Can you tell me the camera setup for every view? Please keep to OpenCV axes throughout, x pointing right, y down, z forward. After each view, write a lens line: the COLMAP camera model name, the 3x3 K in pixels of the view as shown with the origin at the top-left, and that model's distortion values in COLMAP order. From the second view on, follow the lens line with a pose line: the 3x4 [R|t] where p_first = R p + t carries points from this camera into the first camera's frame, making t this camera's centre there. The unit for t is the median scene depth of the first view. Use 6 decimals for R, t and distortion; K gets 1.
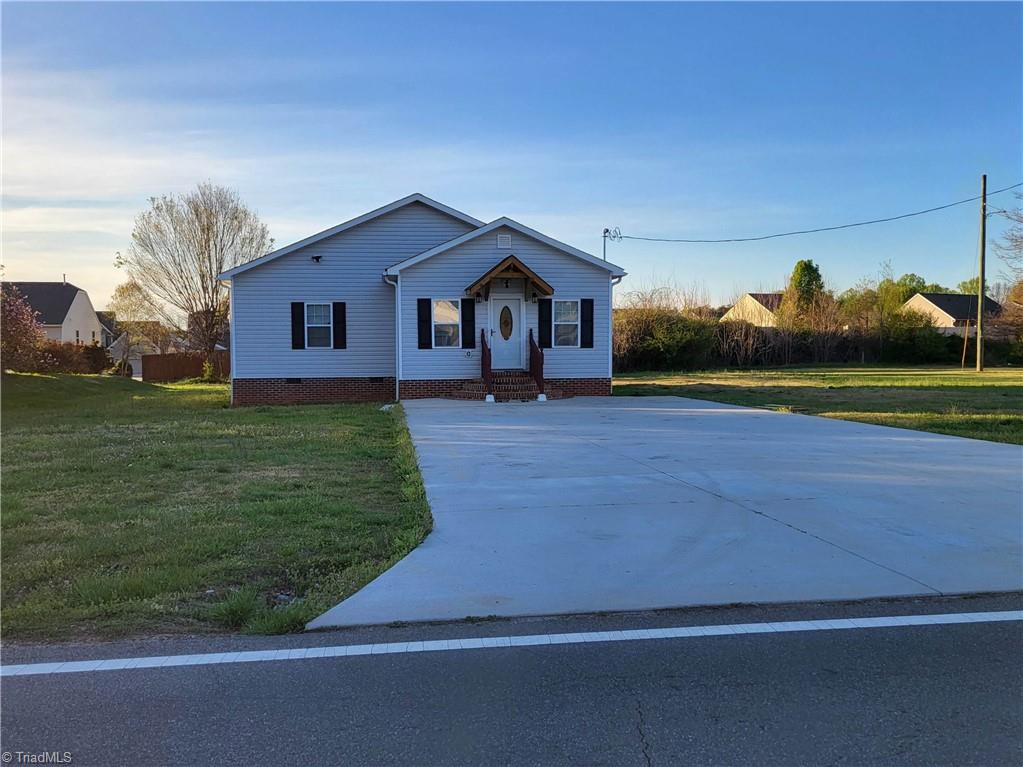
lens RADIAL K [[918.6, 0, 511.5], [0, 918.6, 383.5], [0, 0, 1]] dist [0.015932, 0.002807]
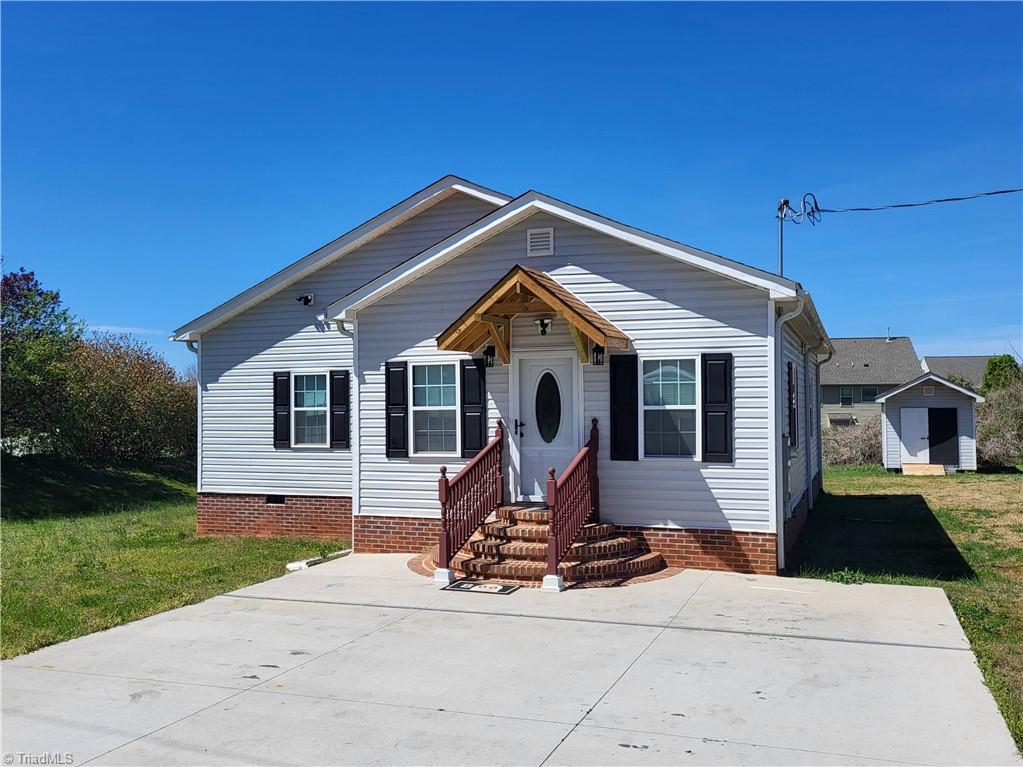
lens RADIAL K [[918.6, 0, 511.5], [0, 918.6, 383.5], [0, 0, 1]] dist [0.015932, 0.002807]
pose [[0.877760, -0.013025, -0.478923, 0.214201], [-0.018604, 0.997950, -0.061237, -0.048692], [0.478739, 0.062661, 0.875718, 0.567233]]
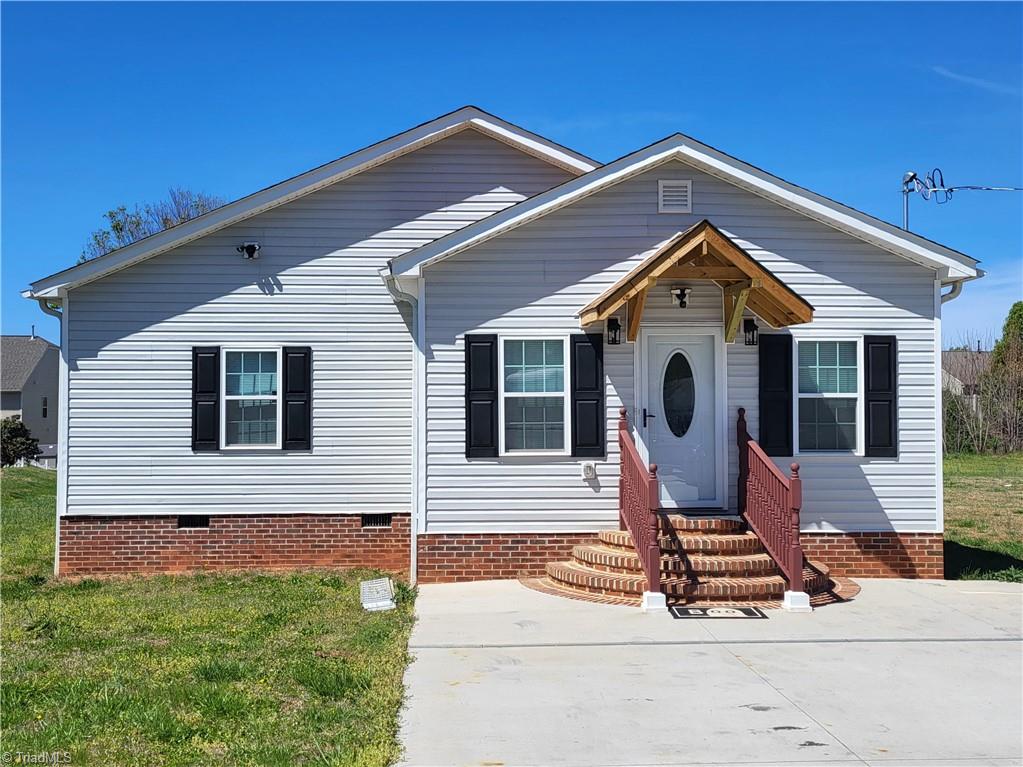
lens RADIAL K [[1044.4, 0, 495.8], [0, 1044.4, 376.0], [0, 0, 1]] dist [0.037351, 0.000369]
pose [[0.995525, 0.001179, -0.094487, -0.043877], [-0.008462, 0.997017, -0.076716, -0.038003], [0.094114, 0.077172, 0.992566, 0.534709]]
